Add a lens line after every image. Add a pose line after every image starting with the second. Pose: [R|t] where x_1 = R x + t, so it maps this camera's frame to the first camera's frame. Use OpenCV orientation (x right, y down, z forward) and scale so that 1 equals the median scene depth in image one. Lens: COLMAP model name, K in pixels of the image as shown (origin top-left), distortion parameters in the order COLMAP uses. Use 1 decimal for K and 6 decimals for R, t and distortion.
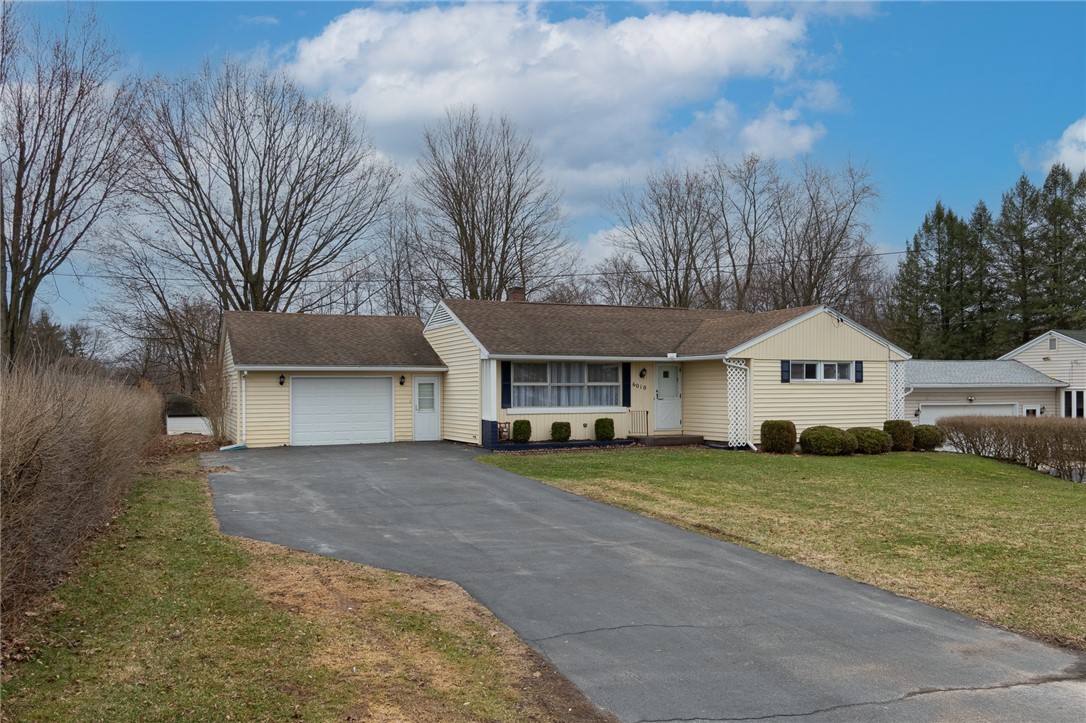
lens RADIAL K [[772.8, 0, 543.0], [0, 772.8, 361.5], [0, 0, 1]] dist [0.000916, -0.000320]
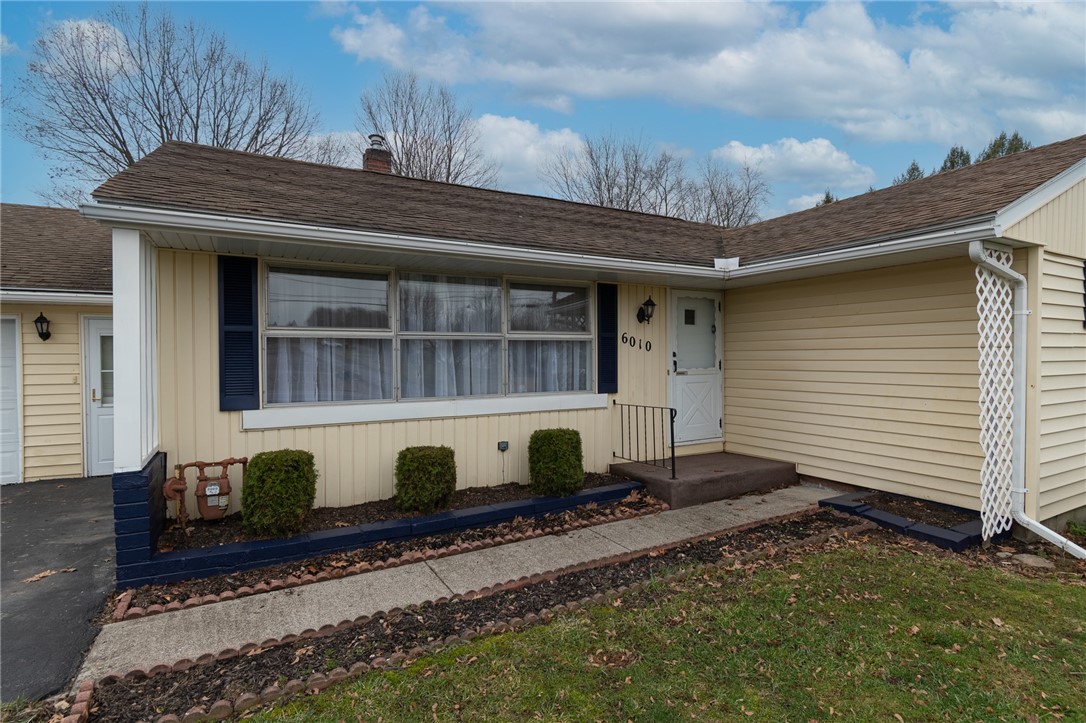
lens RADIAL K [[545.5, 0, 543.0], [0, 545.5, 361.5], [0, 0, 1]] dist [-0.001074, -0.000017]
pose [[0.996188, -0.001865, 0.087216, 0.050332], [-0.002395, 0.998810, 0.048707, 0.028577], [-0.087203, -0.048730, 0.994998, 0.729384]]
